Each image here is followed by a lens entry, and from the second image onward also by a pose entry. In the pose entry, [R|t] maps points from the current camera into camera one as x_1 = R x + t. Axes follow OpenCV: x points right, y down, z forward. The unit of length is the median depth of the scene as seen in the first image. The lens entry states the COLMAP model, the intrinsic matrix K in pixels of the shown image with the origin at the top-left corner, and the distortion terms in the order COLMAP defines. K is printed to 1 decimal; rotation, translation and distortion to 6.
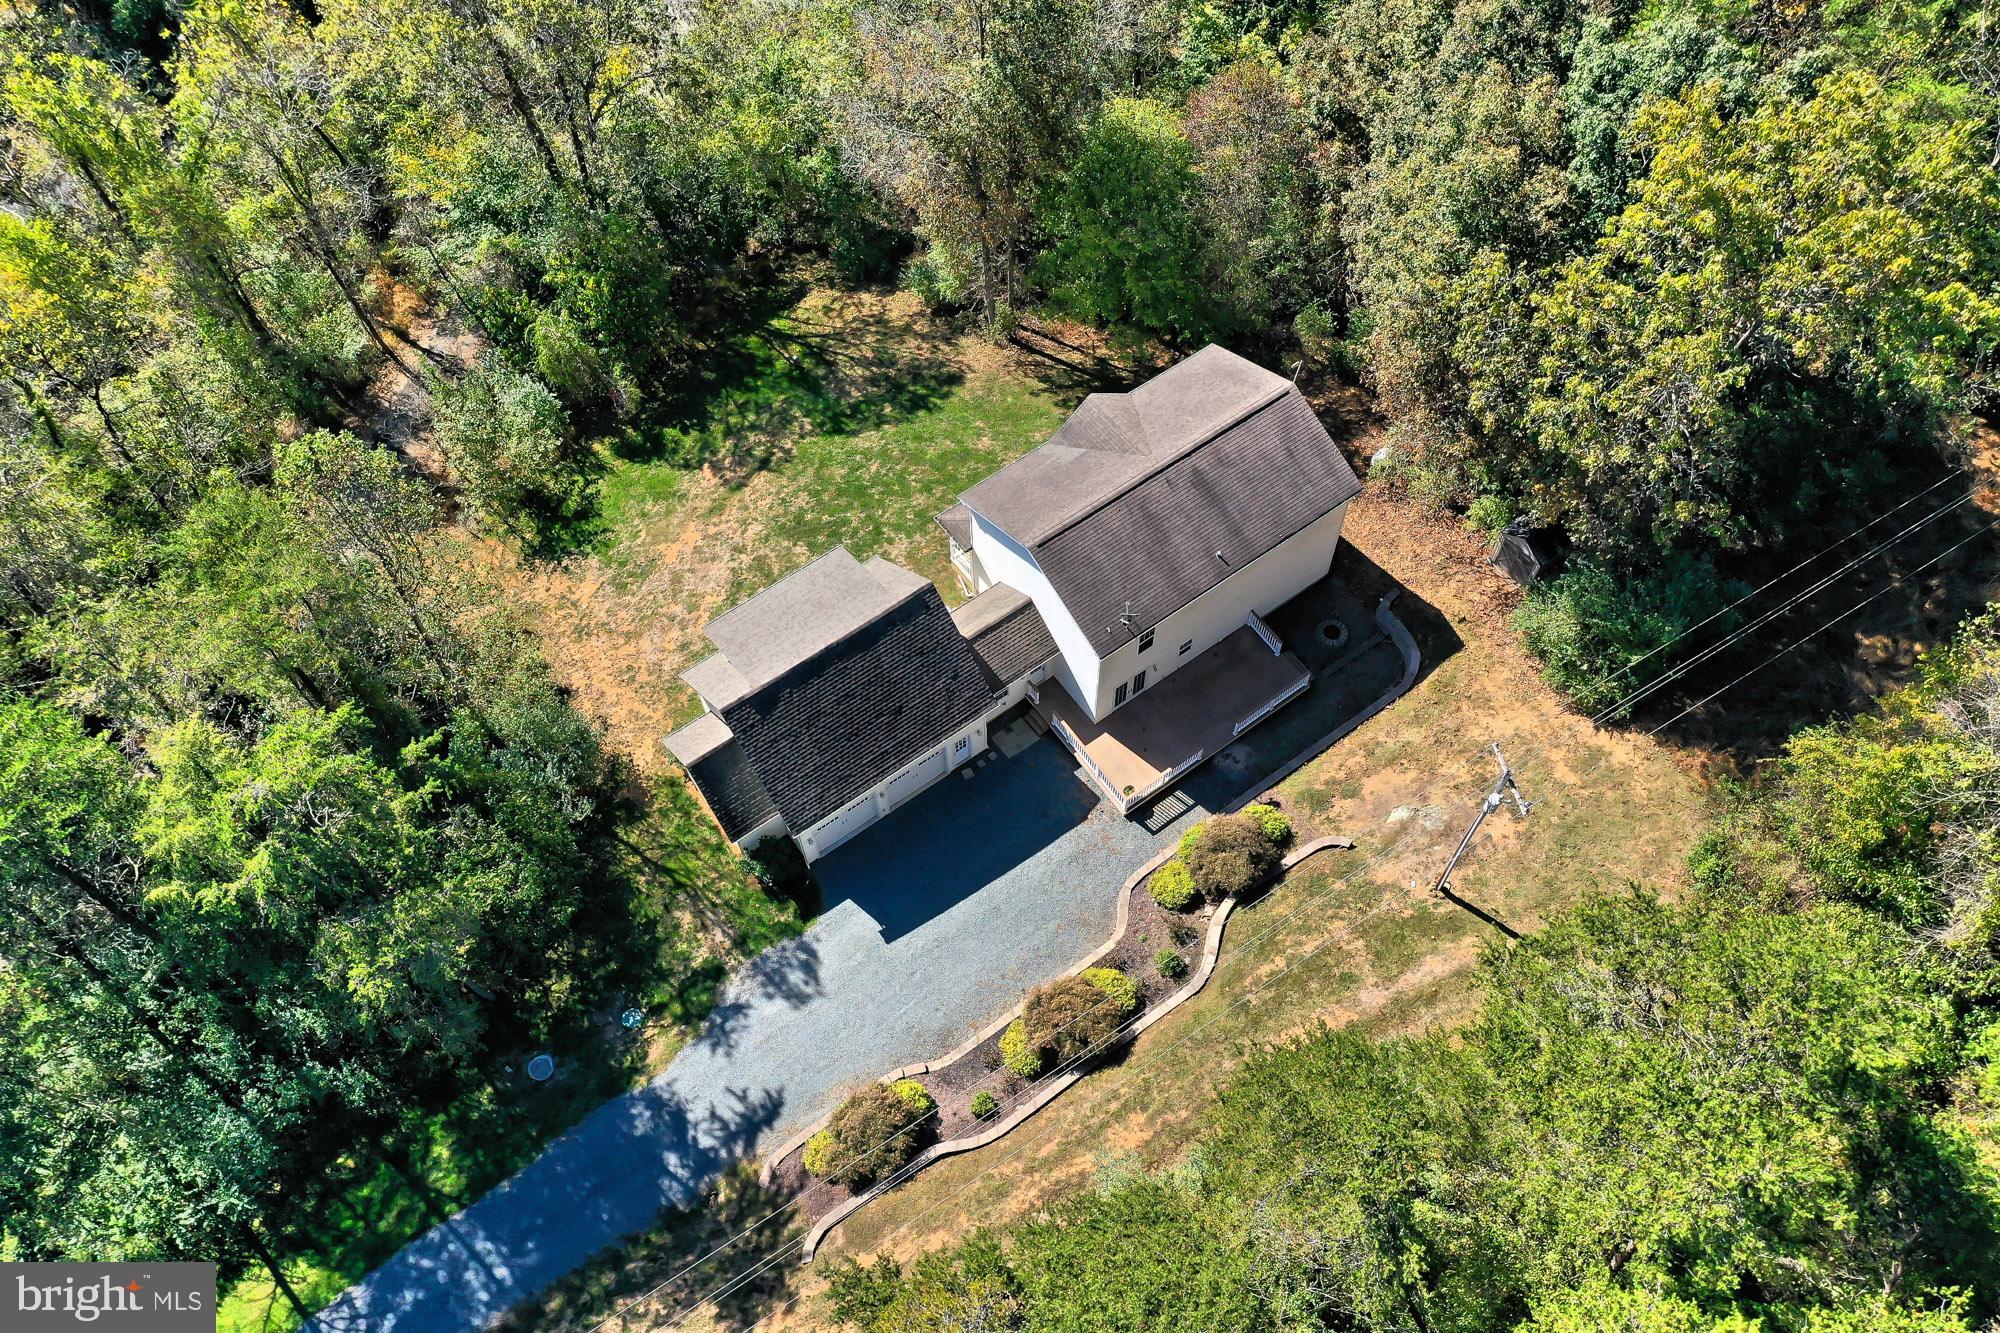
lens RADIAL K [[1612.1, 0, 973.8], [0, 1612.1, 723.1], [0, 0, 1]] dist [-0.002757, 0.052053]
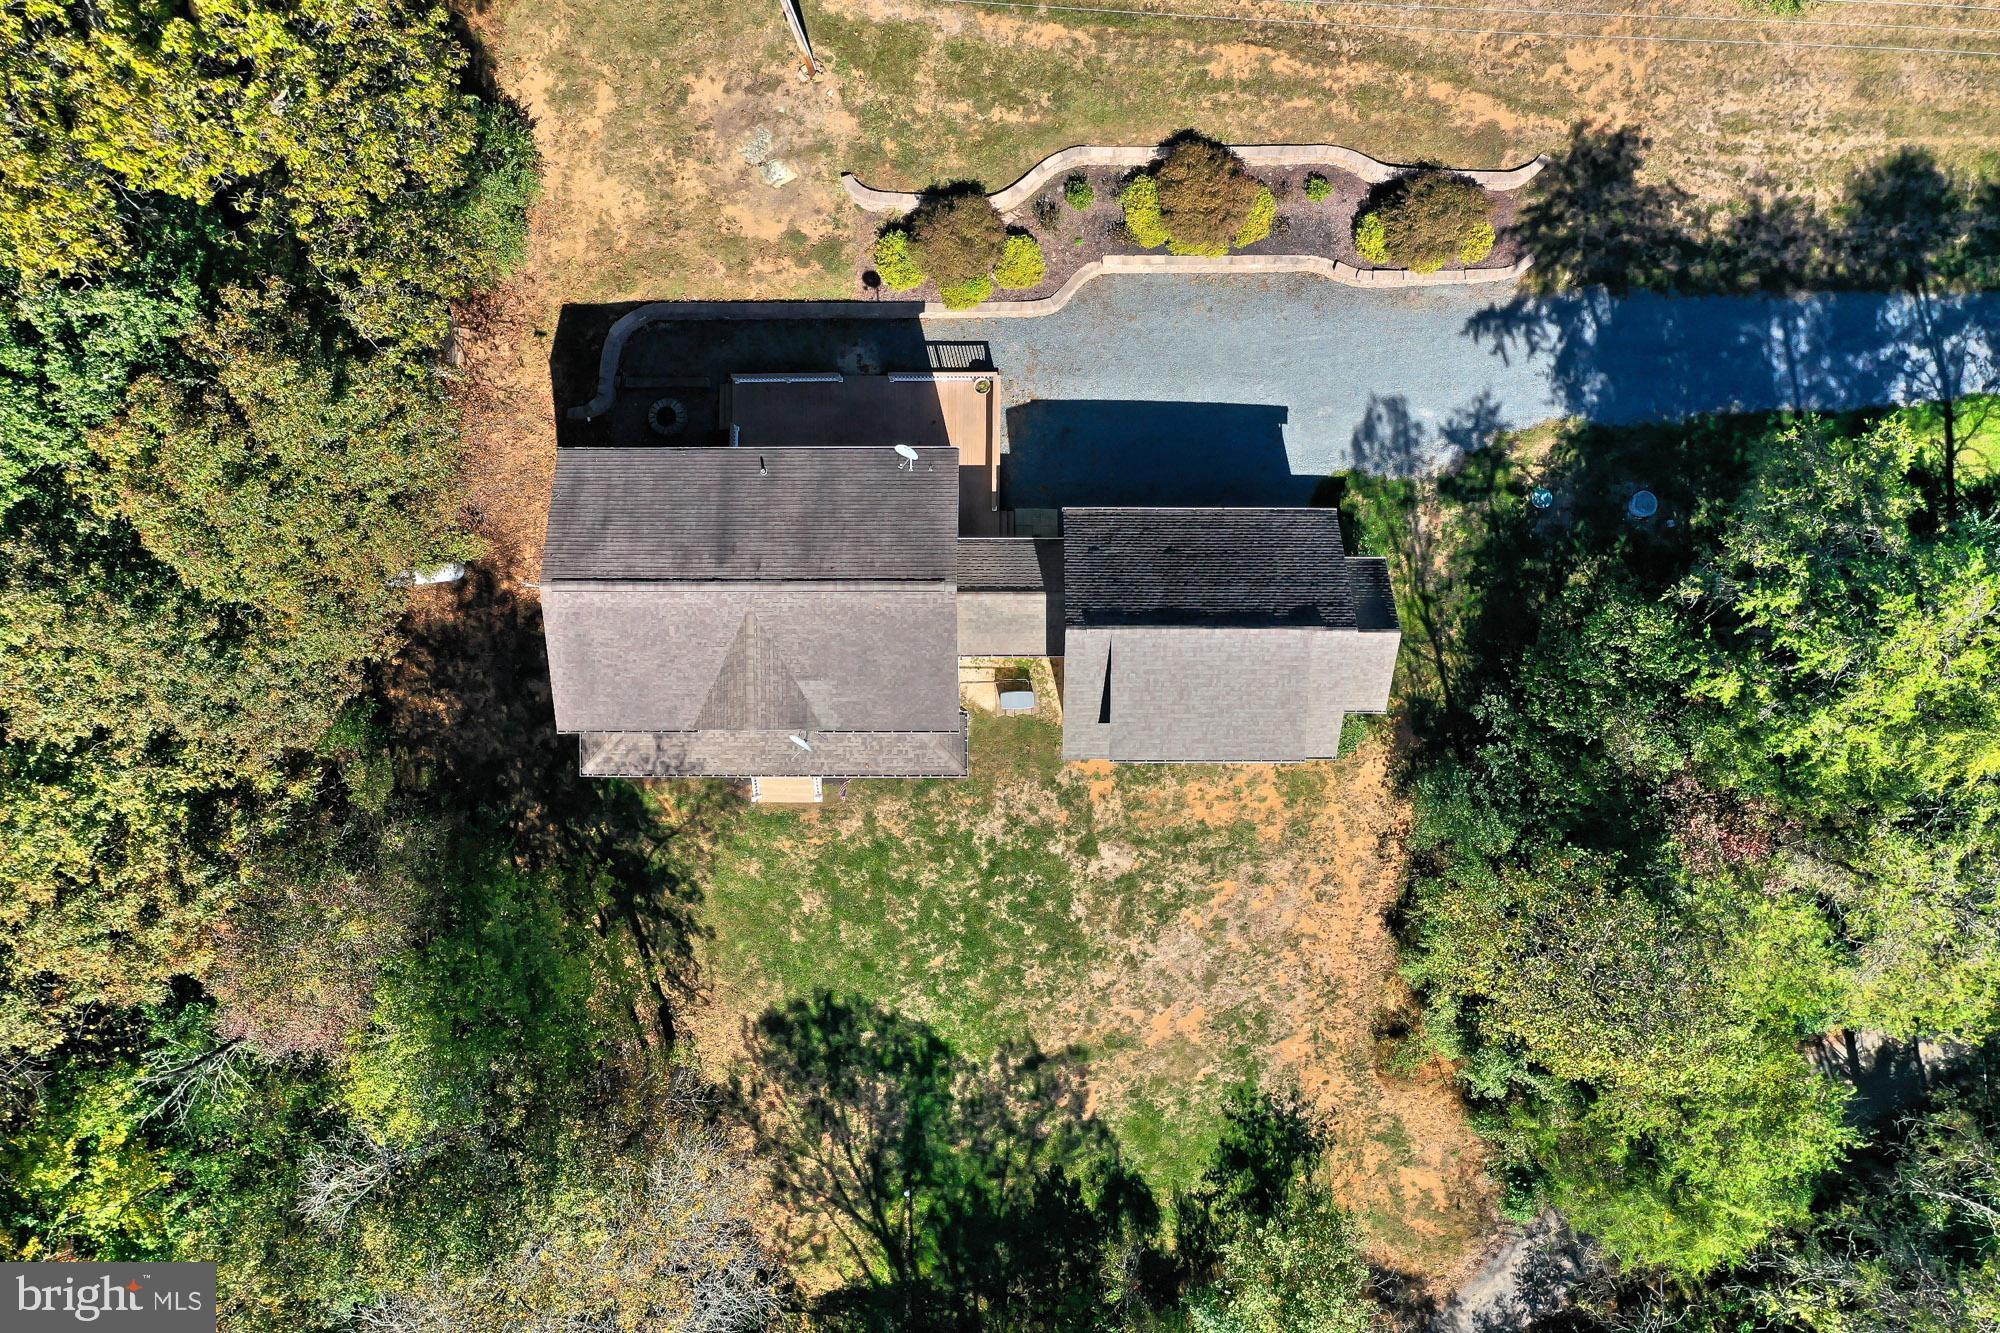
lens RADIAL K [[1580.2, 0, 1020.7], [0, 1580.2, 674.3], [0, 0, 1]] dist [-0.003478, 0.052993]
pose [[-0.814372, -0.579150, 0.037202, -0.051231], [0.518275, -0.696933, 0.495656, -0.519729], [-0.261132, 0.422930, 0.867722, 0.288474]]
